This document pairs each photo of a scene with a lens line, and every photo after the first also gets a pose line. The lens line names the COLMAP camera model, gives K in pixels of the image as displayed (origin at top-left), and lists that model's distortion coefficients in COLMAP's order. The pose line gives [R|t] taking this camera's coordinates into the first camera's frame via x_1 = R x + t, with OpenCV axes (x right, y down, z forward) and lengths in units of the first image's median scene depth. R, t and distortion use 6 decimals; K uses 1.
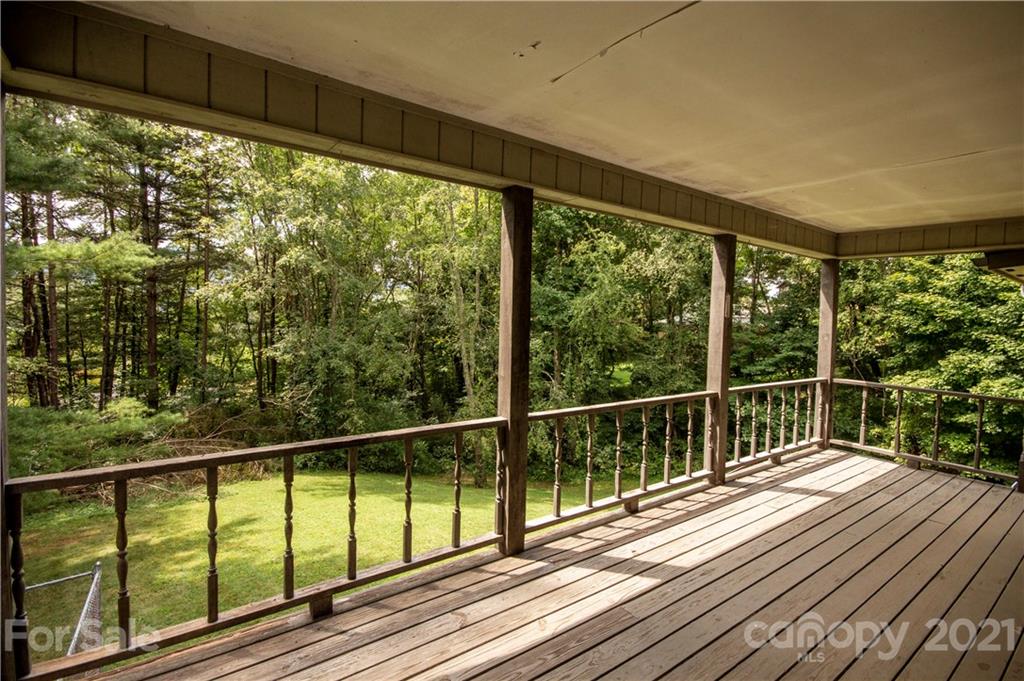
lens RADIAL K [[475.9, 0, 512.1], [0, 475.9, 346.2], [0, 0, 1]] dist [0.003292, -0.000944]
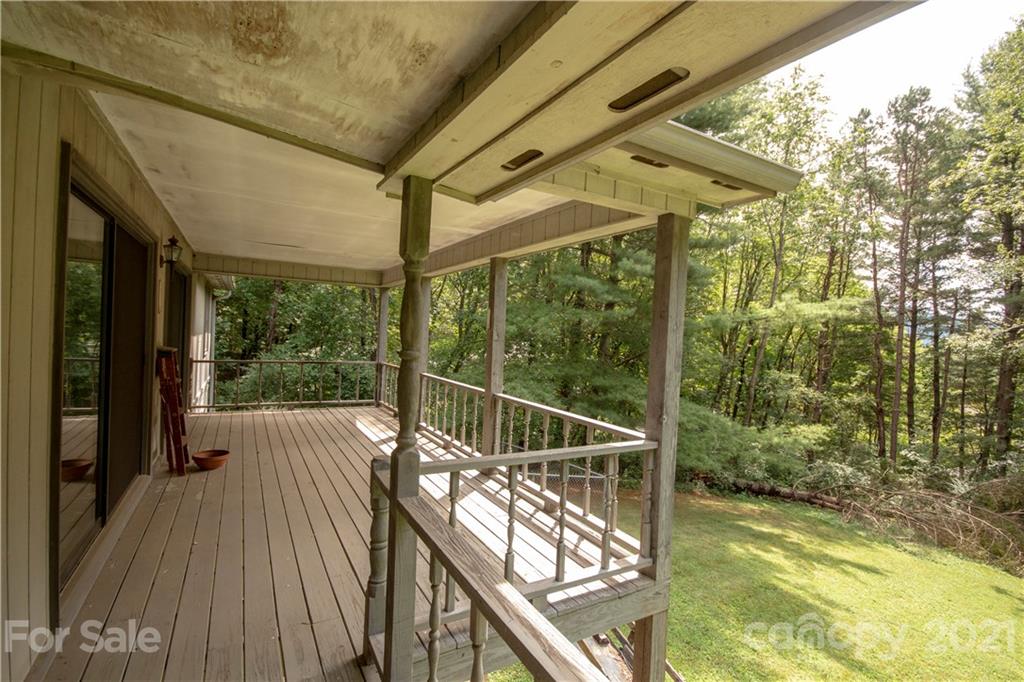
lens RADIAL K [[475.9, 0, 512.1], [0, 475.9, 346.7], [0, 0, 1]] dist [0.003292, -0.000944]
pose [[-0.075565, 0.014224, -0.997039, 1.380610], [-0.120501, 0.992440, 0.023292, -0.038744], [0.989833, 0.121904, -0.073280, 0.989849]]
